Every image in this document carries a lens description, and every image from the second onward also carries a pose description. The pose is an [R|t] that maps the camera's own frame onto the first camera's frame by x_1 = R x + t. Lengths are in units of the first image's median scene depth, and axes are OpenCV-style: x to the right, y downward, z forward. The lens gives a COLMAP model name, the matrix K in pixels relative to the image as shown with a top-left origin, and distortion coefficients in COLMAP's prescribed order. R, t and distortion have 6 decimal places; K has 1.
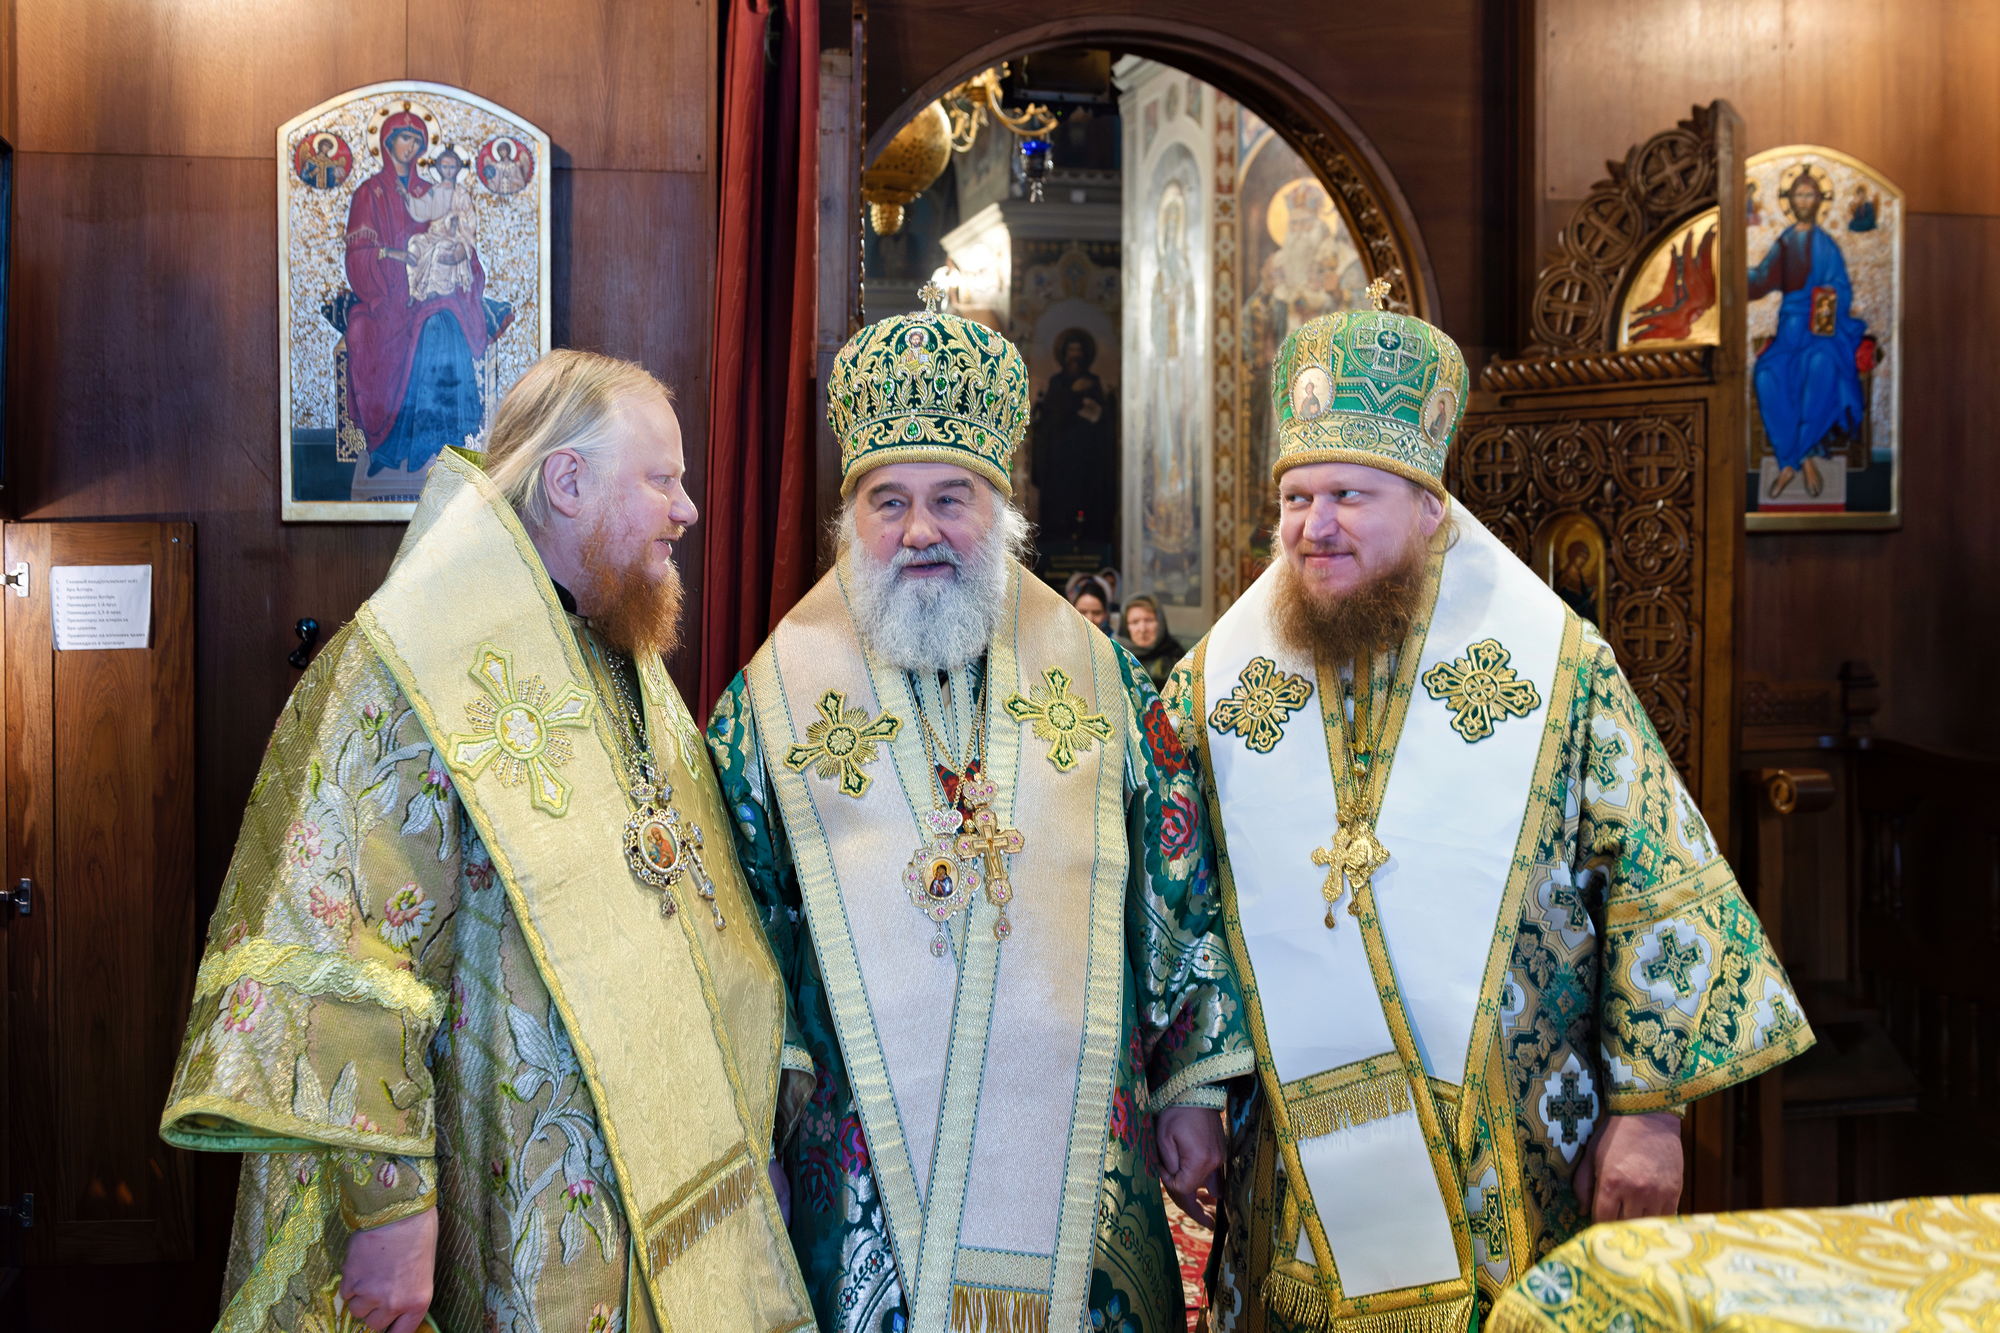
lens RADIAL K [[2068.4, 0, 1000.0], [0, 2068.4, 666.5], [0, 0, 1]] dist [-0.065719, 0.164885]
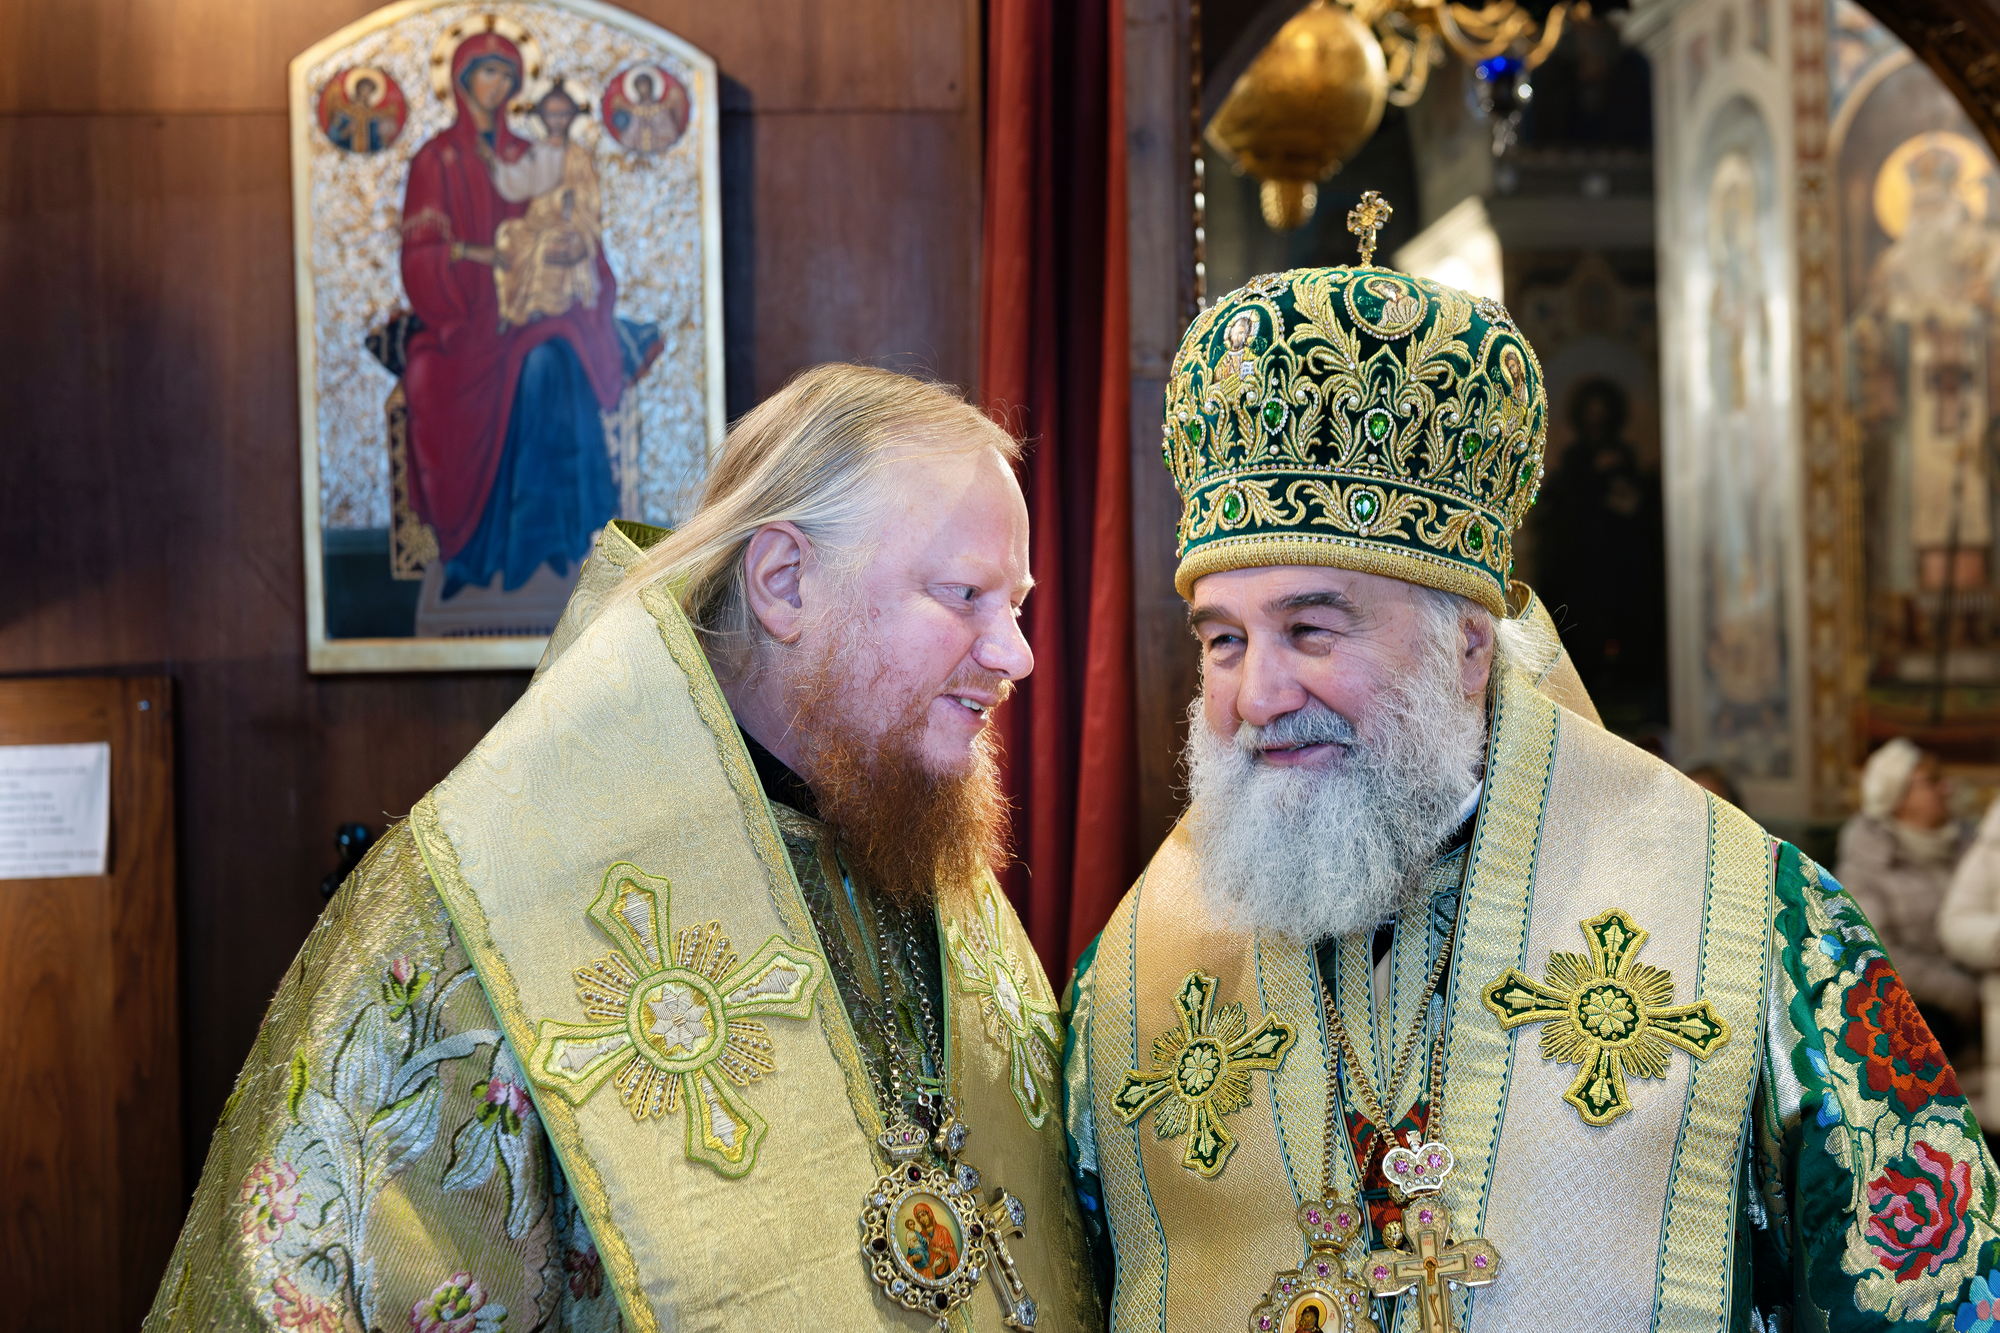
lens RADIAL K [[2997.2, 0, 1084.5], [0, 2997.2, 664.8], [0, 0, 1]] dist [-0.044084, -0.047320]
pose [[0.990600, -0.020996, -0.135173, 0.015588], [0.011457, 0.997413, -0.070964, -0.004477], [0.136313, 0.068748, 0.988277, 0.115010]]
